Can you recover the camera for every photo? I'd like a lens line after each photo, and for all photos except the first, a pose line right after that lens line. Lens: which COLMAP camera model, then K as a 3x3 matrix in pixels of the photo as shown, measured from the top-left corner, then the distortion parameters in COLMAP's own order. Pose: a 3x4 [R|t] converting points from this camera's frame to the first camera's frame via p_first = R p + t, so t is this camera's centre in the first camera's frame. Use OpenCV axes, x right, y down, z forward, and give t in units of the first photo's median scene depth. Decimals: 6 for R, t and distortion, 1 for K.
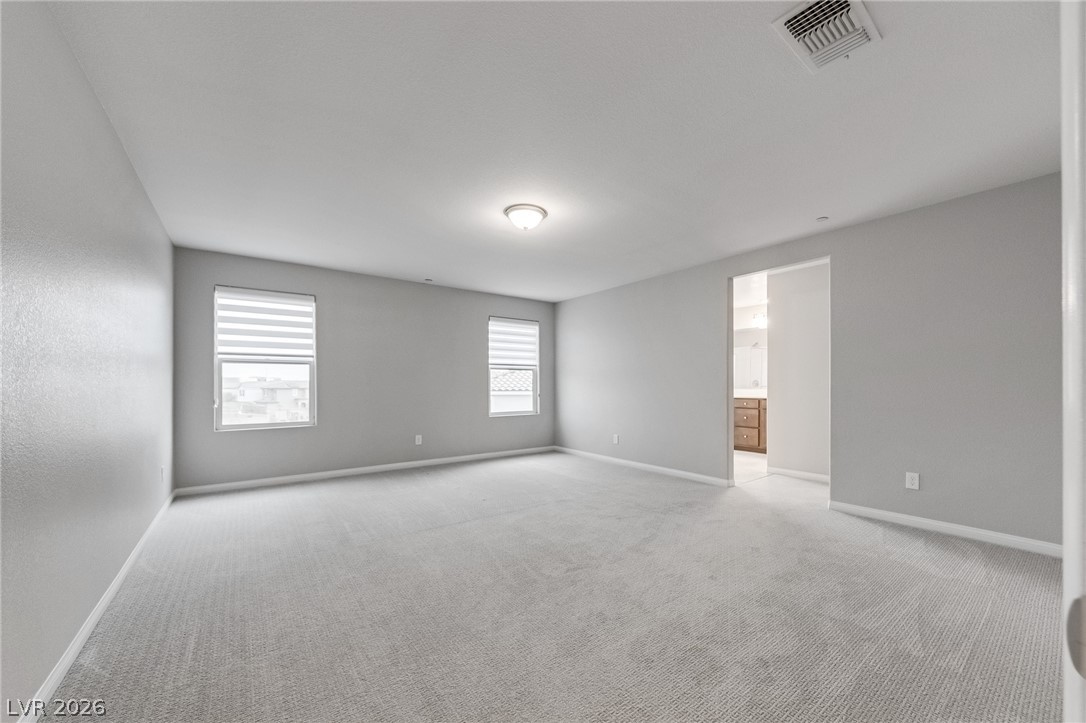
lens RADIAL K [[400.5, 0, 536.4], [0, 400.5, 368.3], [0, 0, 1]] dist [-0.003059, 0.000114]
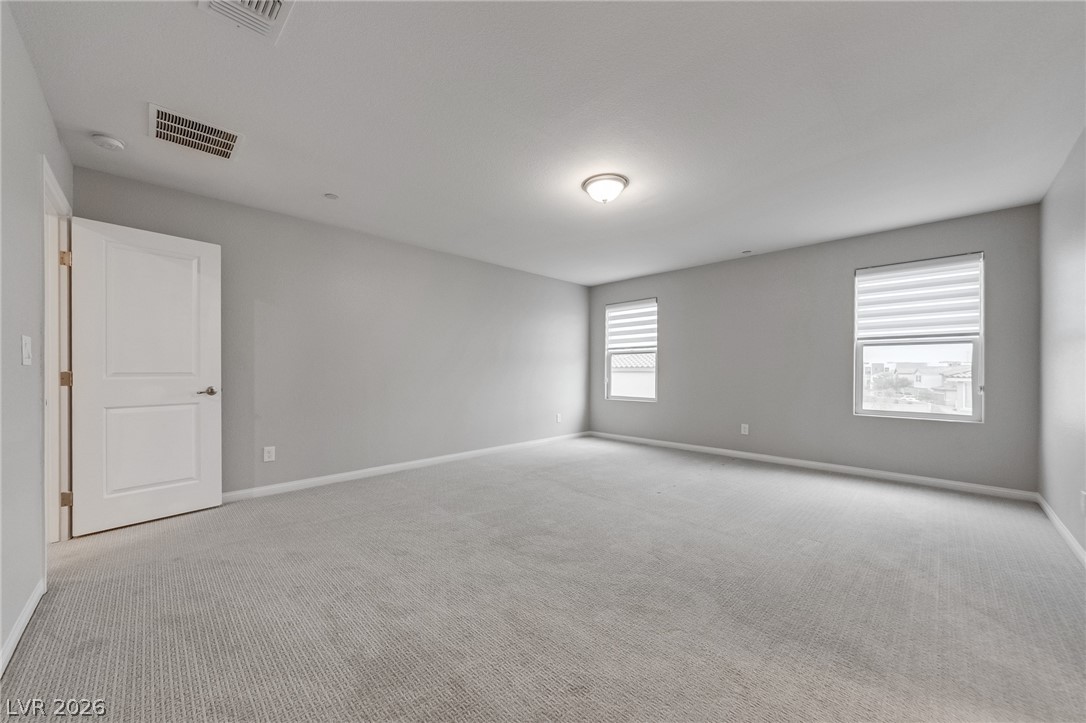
lens RADIAL K [[400.5, 0, 537.8], [0, 400.5, 369.4], [0, 0, 1]] dist [-0.003059, 0.000114]
pose [[0.152385, -0.000899, -0.988321, 0.541251], [0.041613, 0.999119, 0.005507, 0.016773], [0.987445, -0.041966, 0.152288, 0.393944]]
